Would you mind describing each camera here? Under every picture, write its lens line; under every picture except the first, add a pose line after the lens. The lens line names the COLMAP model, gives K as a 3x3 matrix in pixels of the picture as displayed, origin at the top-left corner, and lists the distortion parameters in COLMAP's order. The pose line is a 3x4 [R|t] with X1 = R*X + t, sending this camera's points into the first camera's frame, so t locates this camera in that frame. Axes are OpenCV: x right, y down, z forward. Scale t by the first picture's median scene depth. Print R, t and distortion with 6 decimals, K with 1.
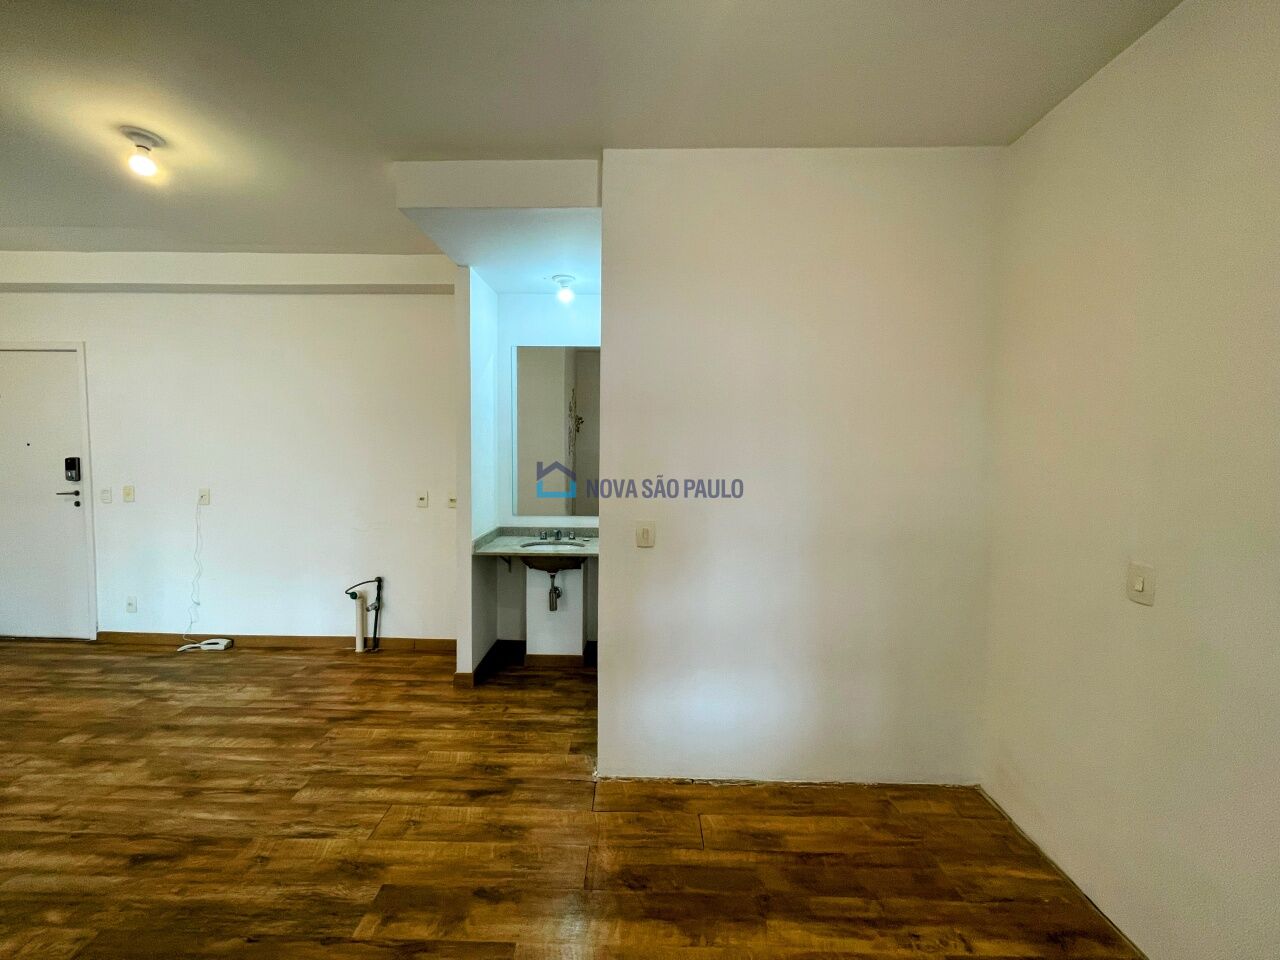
lens RADIAL K [[517.5, 0, 630.8], [0, 517.5, 474.2], [0, 0, 1]] dist [0.000824, 0.000054]
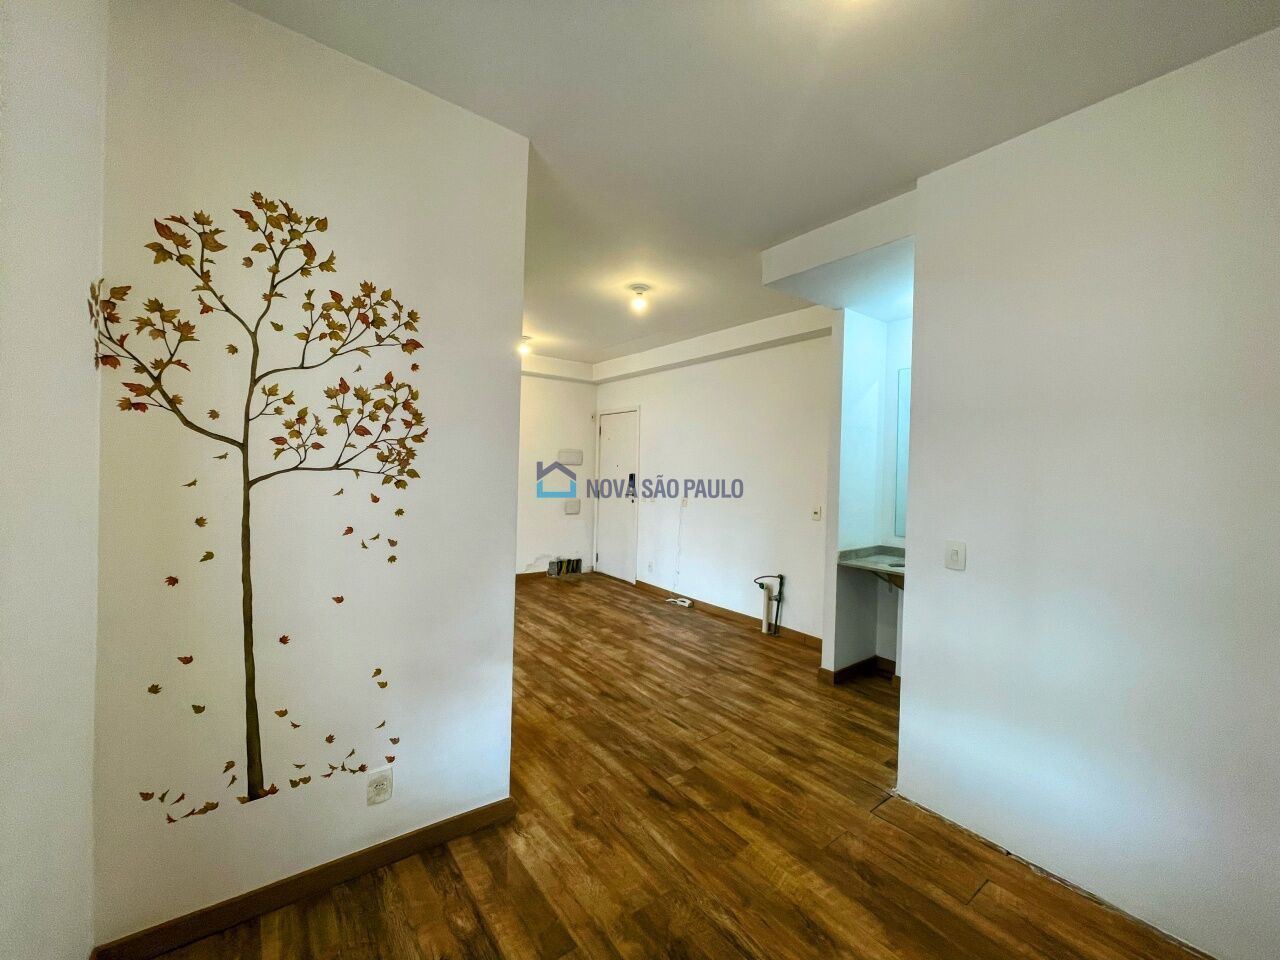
lens RADIAL K [[517.5, 0, 632.2], [0, 517.5, 472.4], [0, 0, 1]] dist [0.000824, 0.000054]
pose [[0.616442, 0.012157, -0.787306, 0.391755], [-0.055766, 0.998044, -0.028253, 0.021404], [0.785423, 0.061321, 0.615914, -0.053751]]
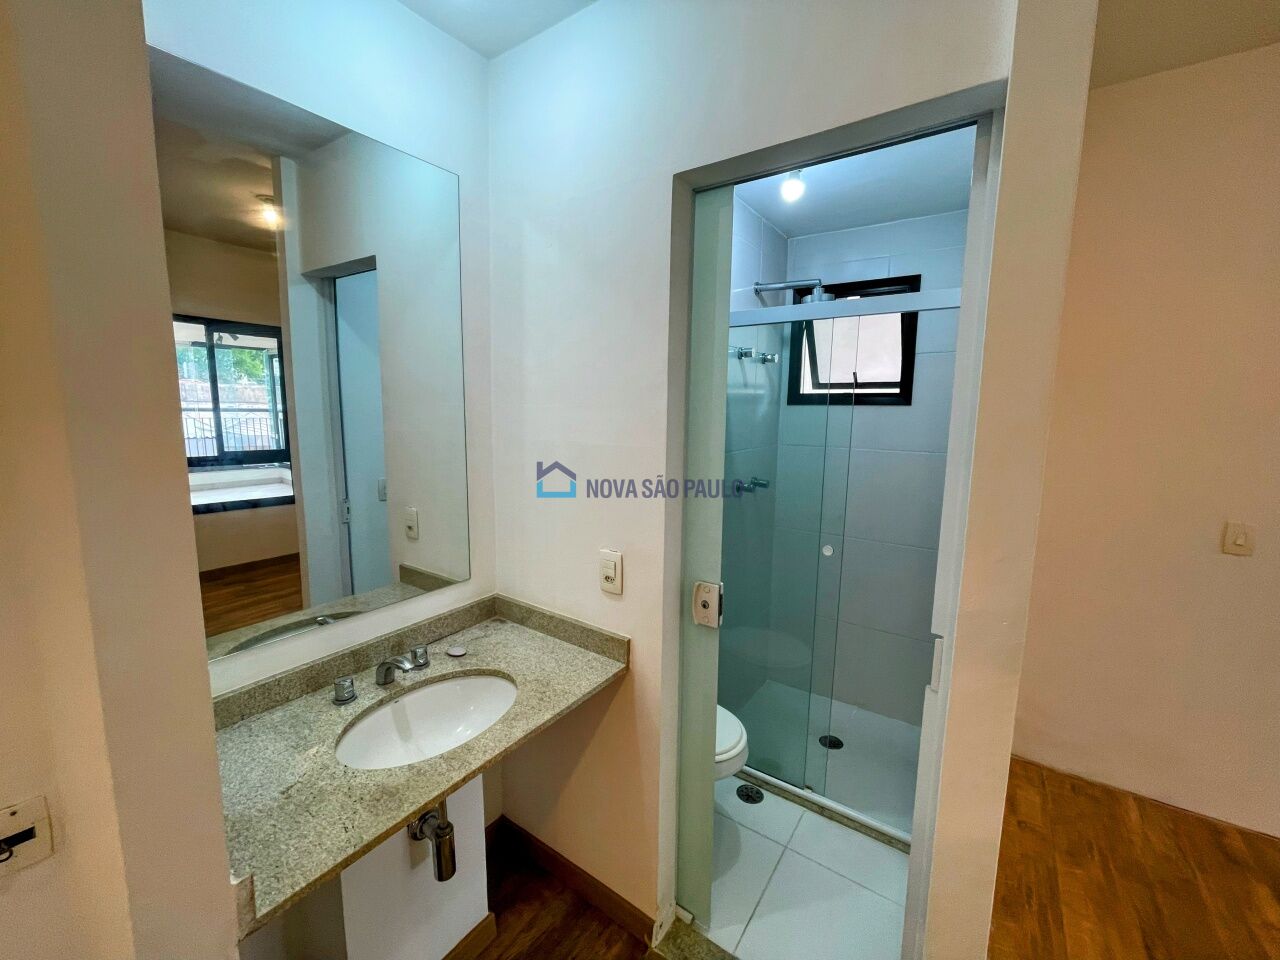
lens RADIAL K [[517.5, 0, 634.8], [0, 517.5, 480.5], [0, 0, 1]] dist [0.000824, 0.000054]
pose [[0.552260, -0.123533, 0.824469, -0.498296], [0.039255, 0.991717, 0.122298, -0.083943], [-0.832747, -0.035176, 0.552534, 0.990331]]
